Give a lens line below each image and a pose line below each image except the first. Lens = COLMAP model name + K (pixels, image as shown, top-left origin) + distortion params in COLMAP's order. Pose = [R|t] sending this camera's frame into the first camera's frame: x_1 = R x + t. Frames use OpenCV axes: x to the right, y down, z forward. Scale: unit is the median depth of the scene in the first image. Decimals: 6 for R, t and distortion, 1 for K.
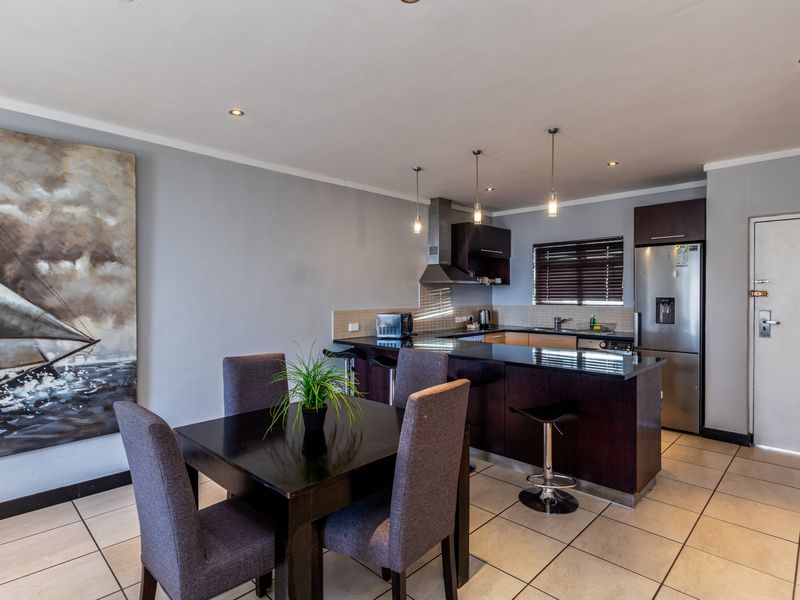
lens RADIAL K [[436.3, 0, 402.0], [0, 436.3, 296.9], [0, 0, 1]] dist [0.002208, 0.000656]
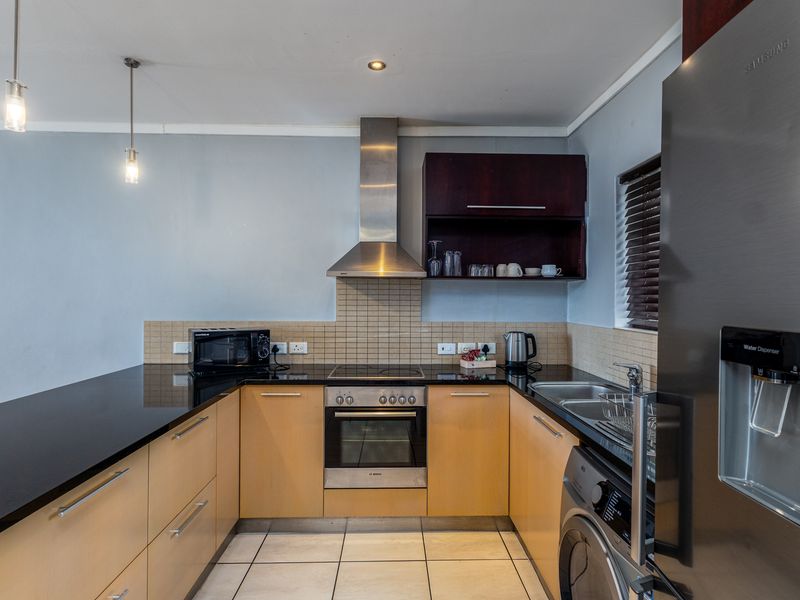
lens RADIAL K [[436.3, 0, 402.0], [0, 436.3, 296.9], [0, 0, 1]] dist [0.002208, 0.000656]
pose [[0.720242, 0.006750, -0.693690, 0.476067], [-0.011245, 0.999935, -0.001946, -0.007535], [0.693632, 0.009202, 0.720271, 0.630403]]
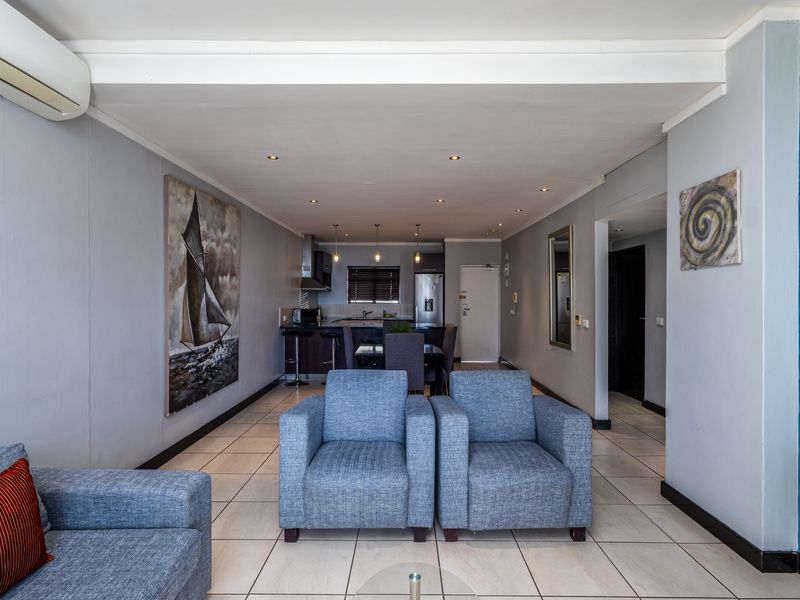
lens RADIAL K [[436.3, 0, 402.0], [0, 436.3, 296.9], [0, 0, 1]] dist [0.002208, 0.000656]
pose [[0.723956, 0.002634, 0.689842, -0.720101], [0.002290, 0.999978, -0.006221, 0.004068], [-0.689843, 0.006084, 0.723934, -0.327763]]
